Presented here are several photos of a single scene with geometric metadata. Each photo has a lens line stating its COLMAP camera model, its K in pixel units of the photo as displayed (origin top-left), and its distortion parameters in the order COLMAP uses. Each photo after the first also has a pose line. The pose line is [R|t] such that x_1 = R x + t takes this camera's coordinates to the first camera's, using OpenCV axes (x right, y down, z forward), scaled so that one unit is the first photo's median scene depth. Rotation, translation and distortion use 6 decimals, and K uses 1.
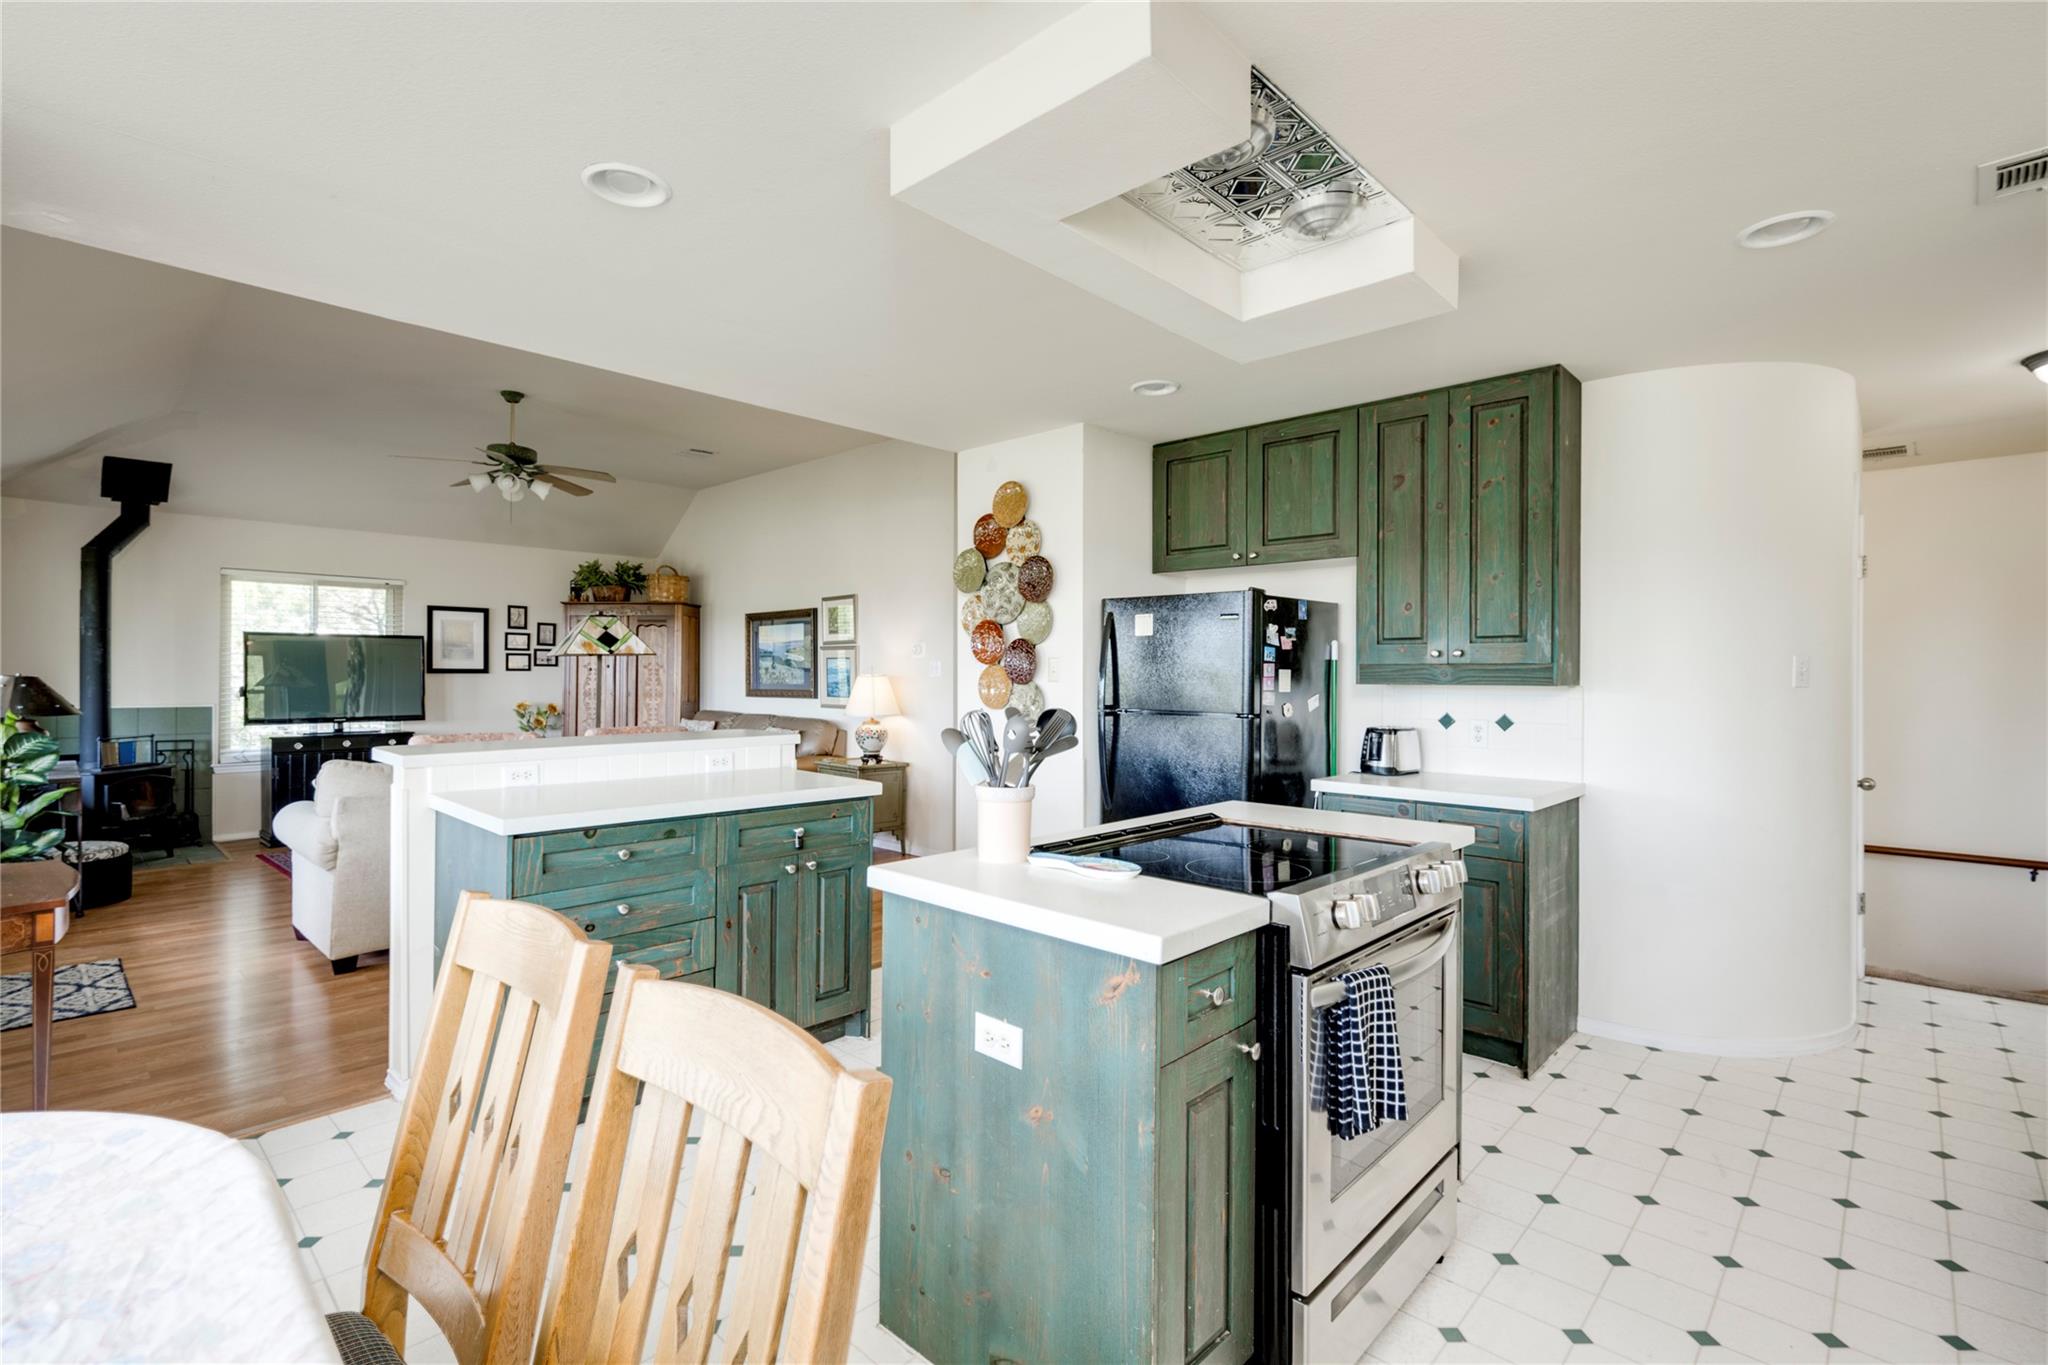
lens RADIAL K [[950.3, 0, 1009.3], [0, 950.3, 684.3], [0, 0, 1]] dist [-0.004881, -0.000193]
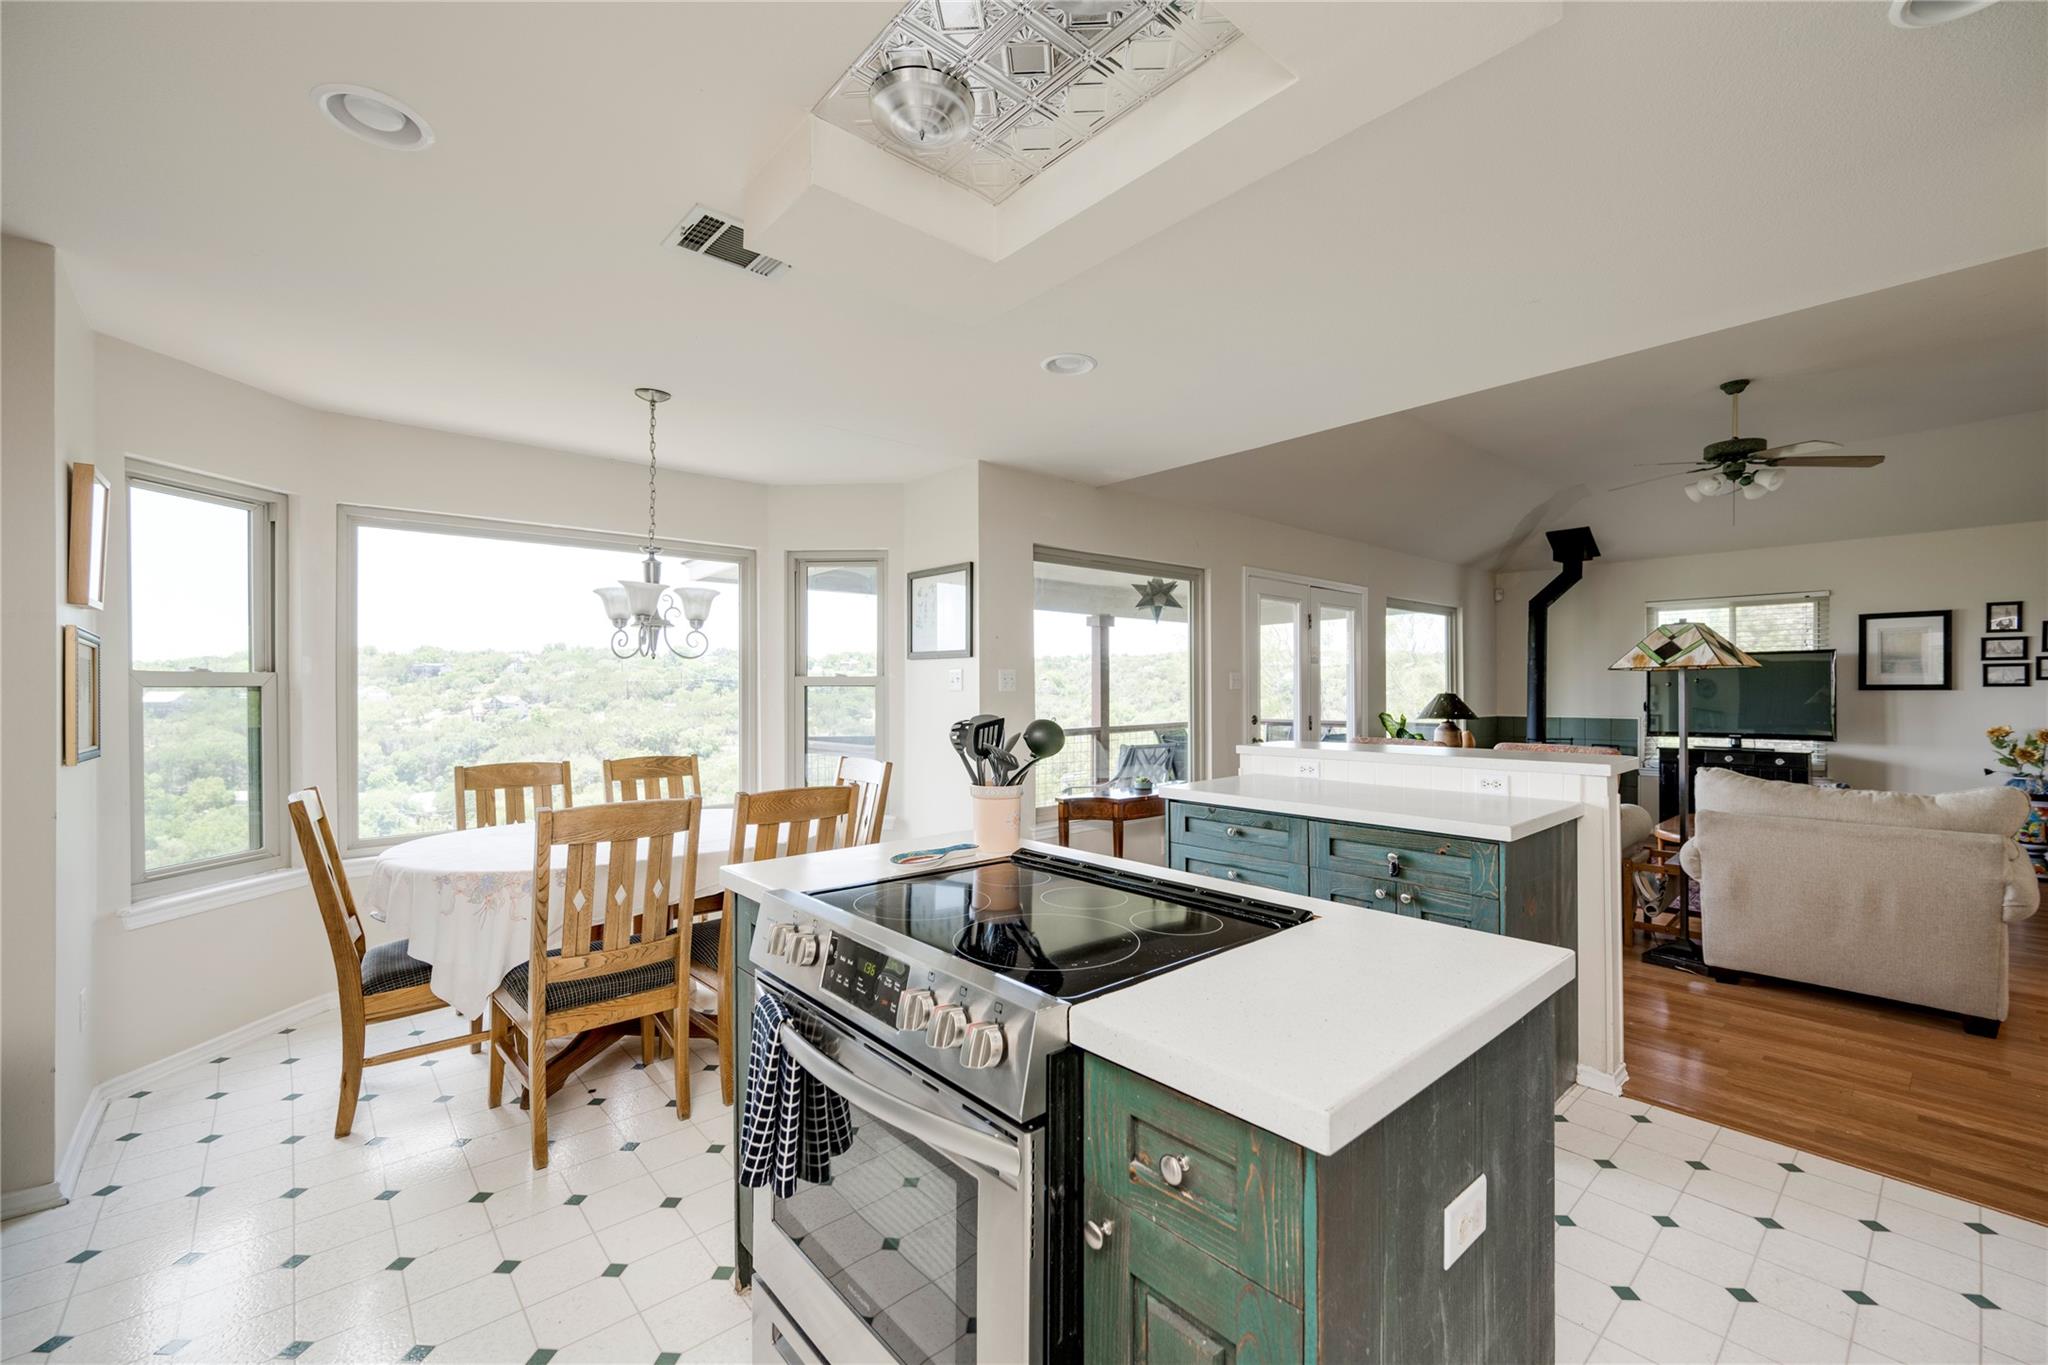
lens RADIAL K [[842.5, 0, 1031.0], [0, 842.5, 692.4], [0, 0, 1]] dist [0.003146, 0.000619]
pose [[-0.091267, -0.002841, -0.995822, 0.272976], [-0.009203, 0.999956, -0.002009, -0.000631], [0.995784, 0.008981, -0.091289, 0.310419]]
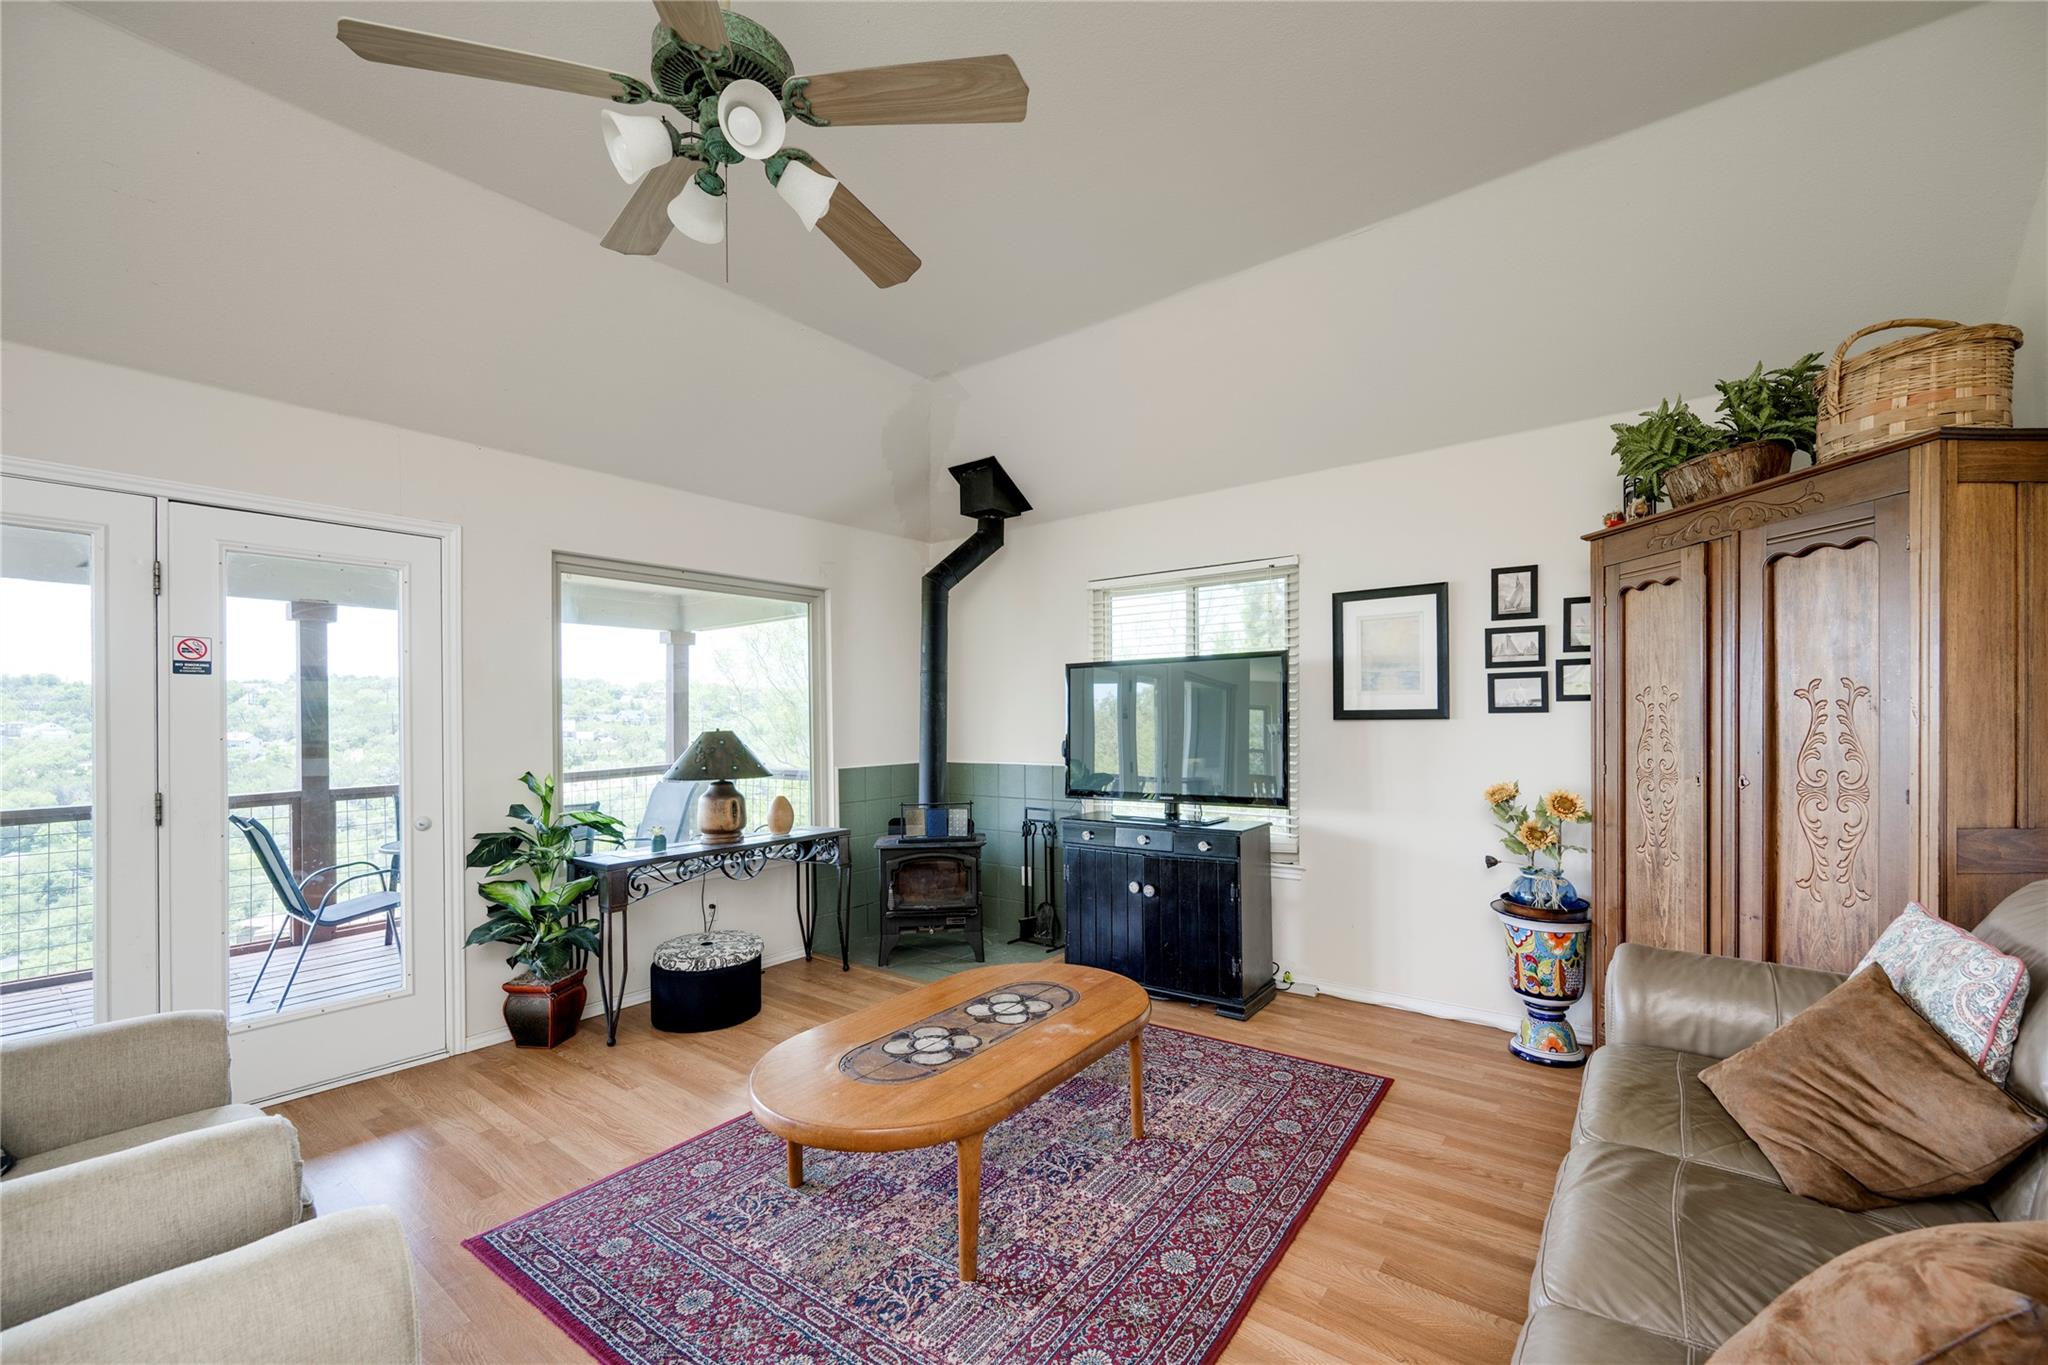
lens RADIAL K [[837.6, 0, 1028.4], [0, 837.6, 716.9], [0, 0, 1]] dist [-0.001382, -0.000032]
pose [[0.101049, -0.006342, -0.994861, -0.167404], [0.003117, 0.999977, -0.006058, -0.011575], [0.994877, -0.002489, 0.101067, 0.828299]]
